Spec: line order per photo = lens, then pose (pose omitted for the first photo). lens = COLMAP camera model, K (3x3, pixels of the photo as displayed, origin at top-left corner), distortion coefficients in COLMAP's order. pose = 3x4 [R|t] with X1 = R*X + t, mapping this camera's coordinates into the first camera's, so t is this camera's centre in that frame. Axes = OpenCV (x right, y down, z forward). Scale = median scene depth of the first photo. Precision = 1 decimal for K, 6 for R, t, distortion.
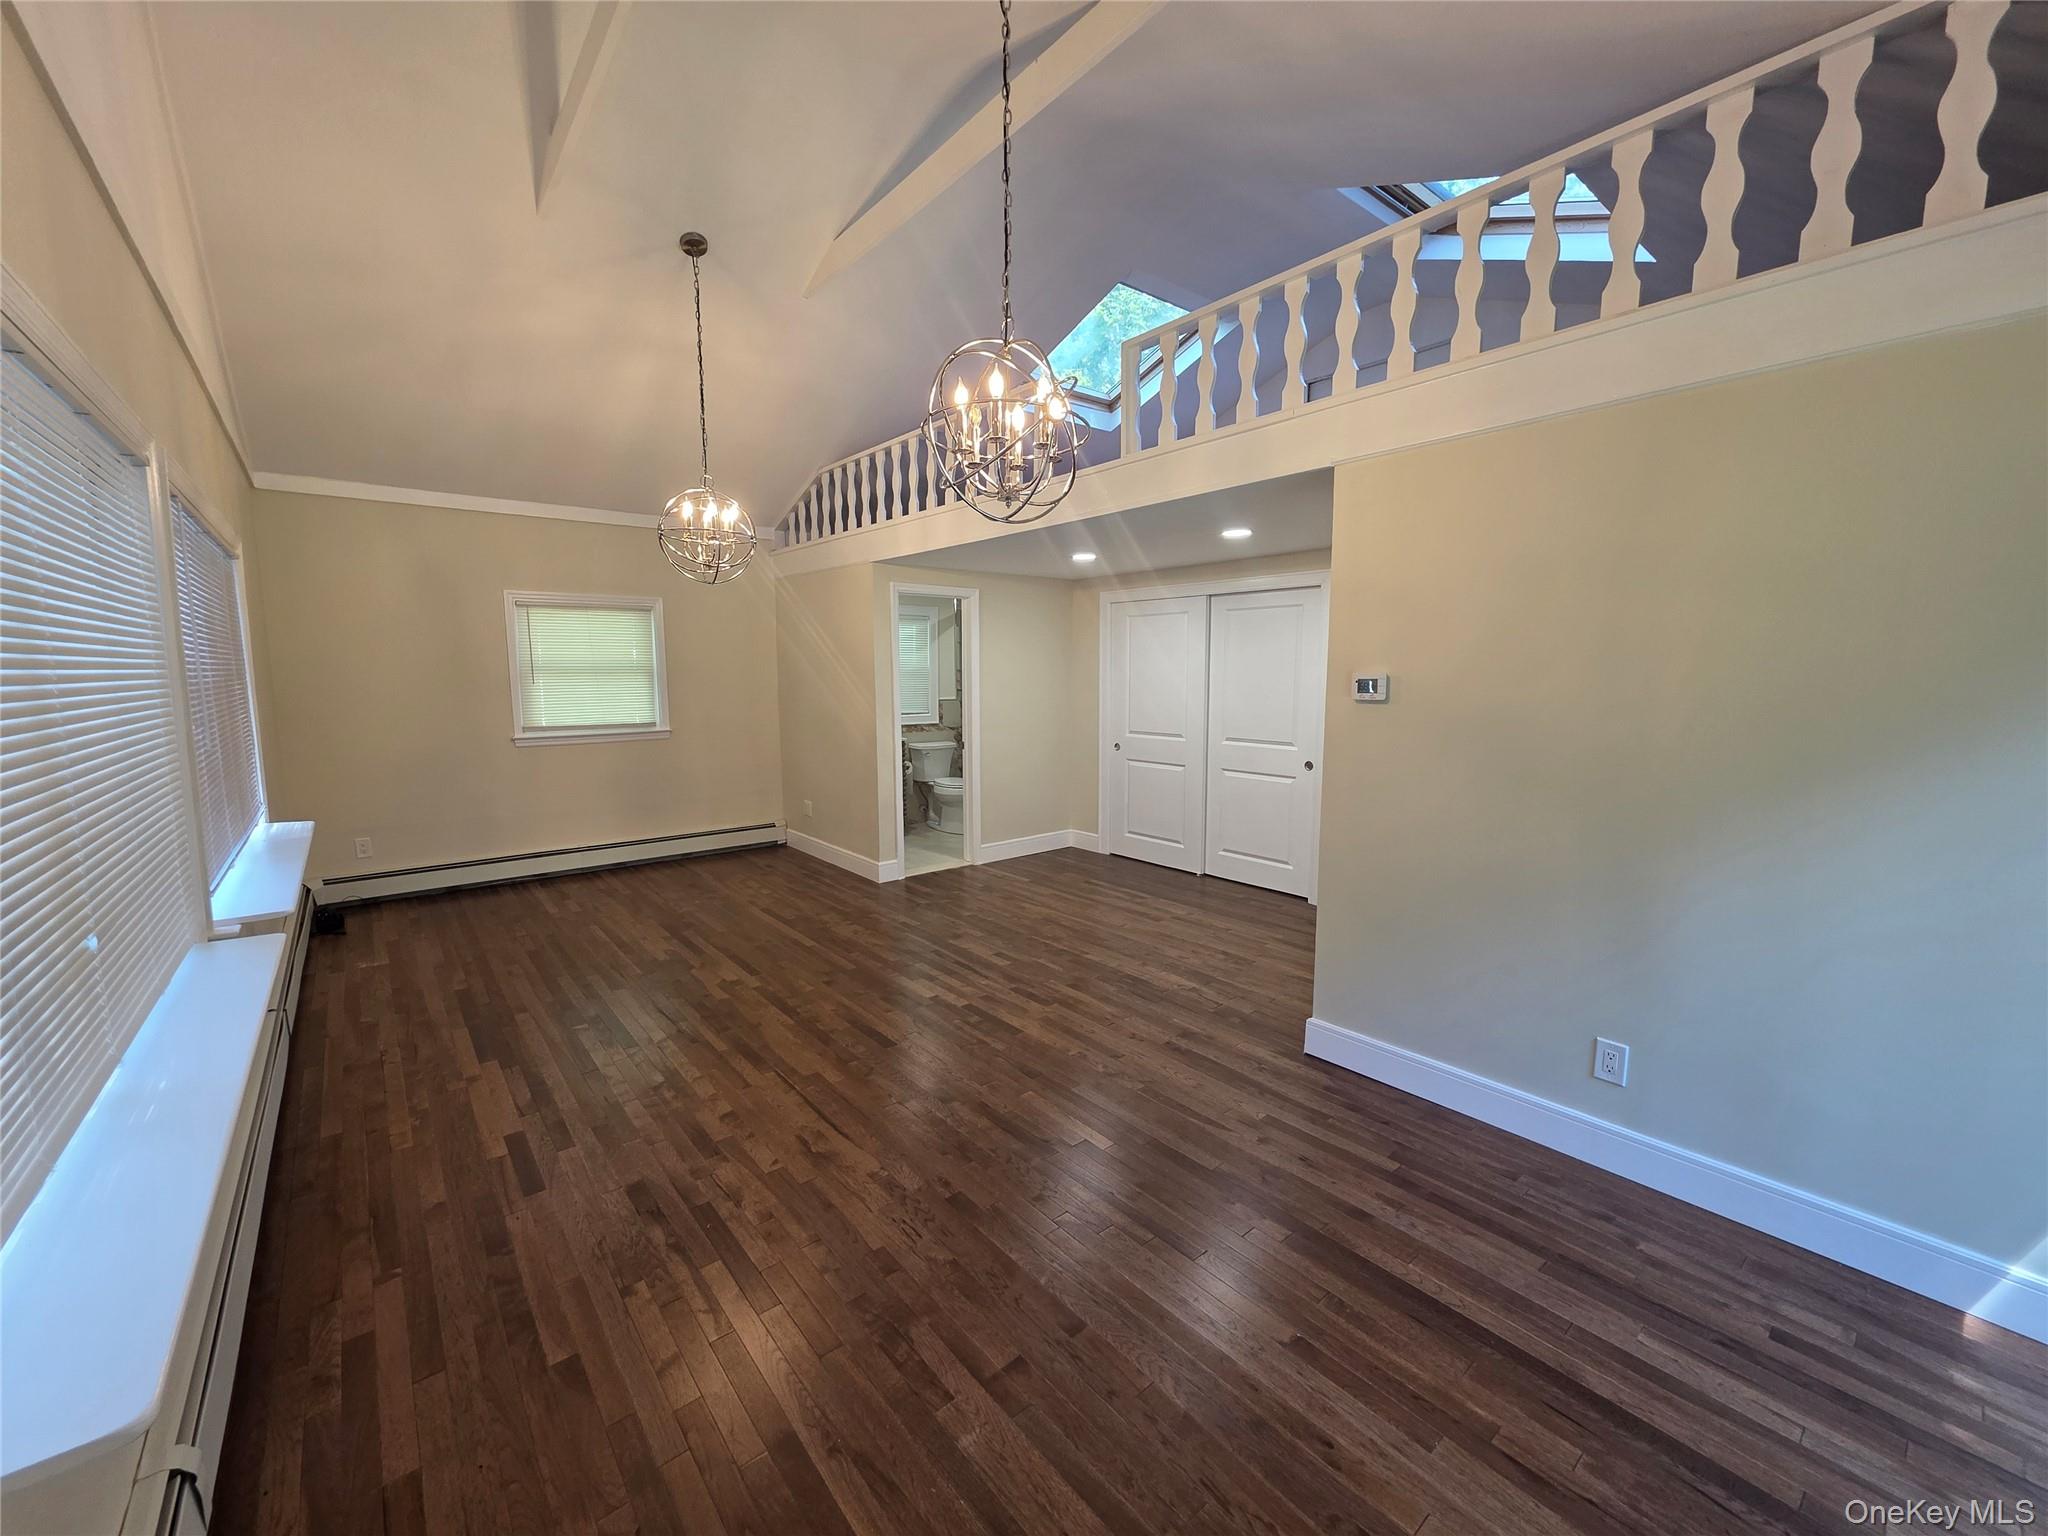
lens RADIAL K [[817.5, 0, 1018.8], [0, 817.5, 762.8], [0, 0, 1]] dist [0.010024, 0.000376]
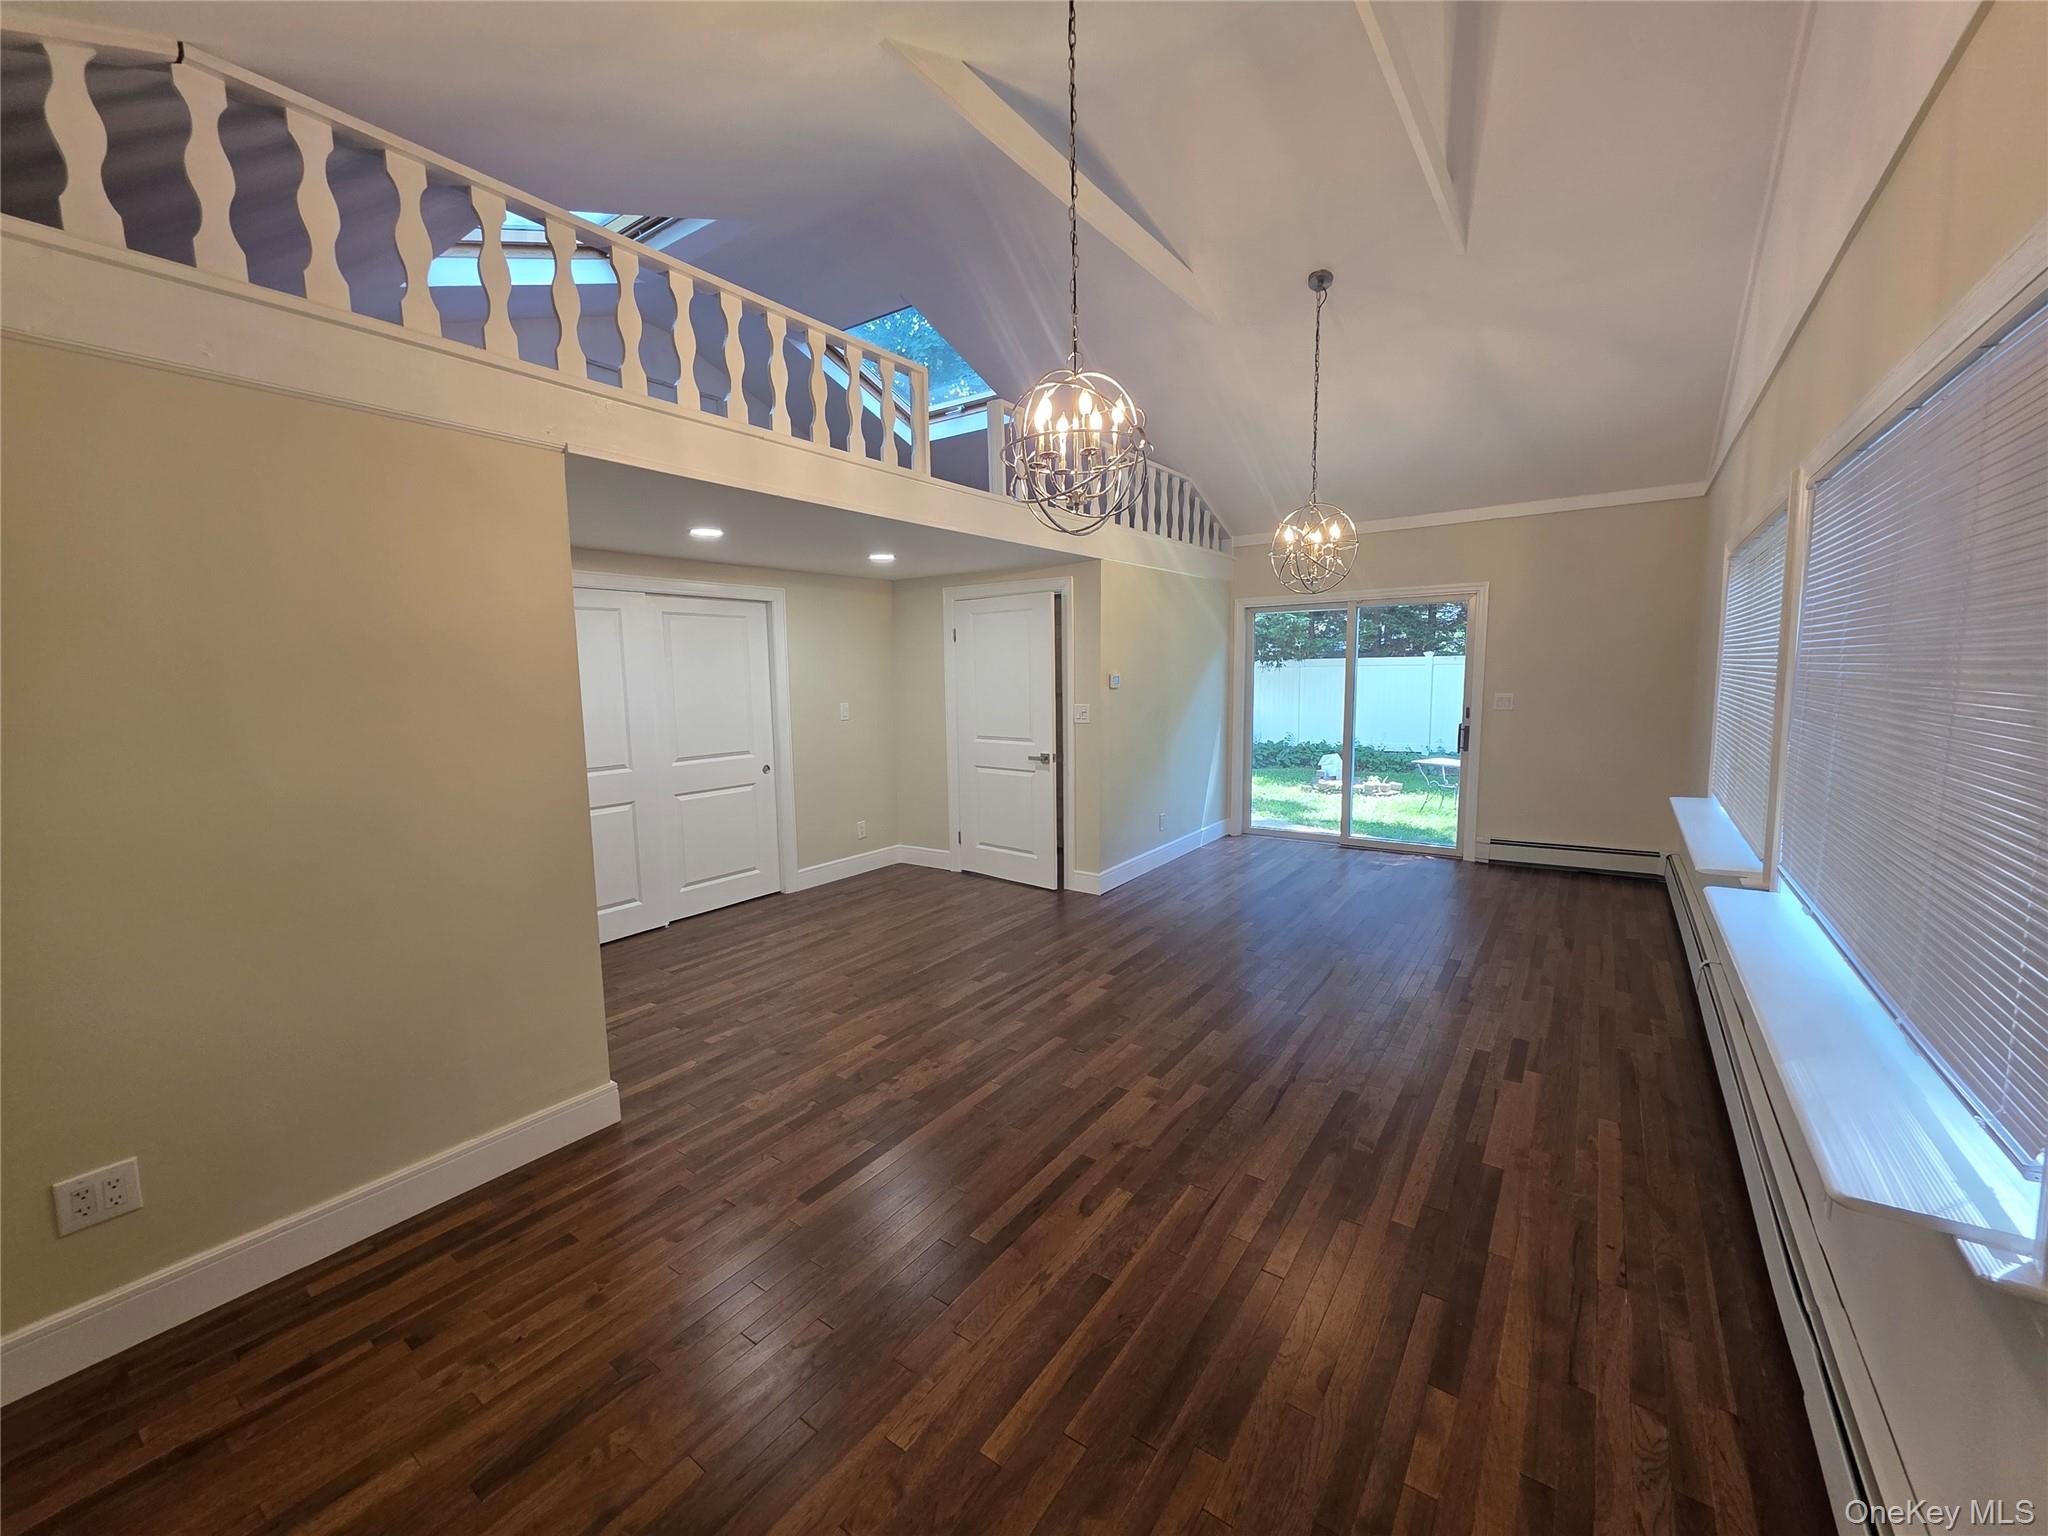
lens RADIAL K [[817.5, 0, 1018.5], [0, 817.5, 765.0], [0, 0, 1]] dist [0.010024, 0.000376]
pose [[-0.265996, -0.102556, 0.958503, -0.932748], [0.129431, 0.981521, 0.140937, -0.135891], [-0.955245, 0.161549, -0.247807, 1.179401]]
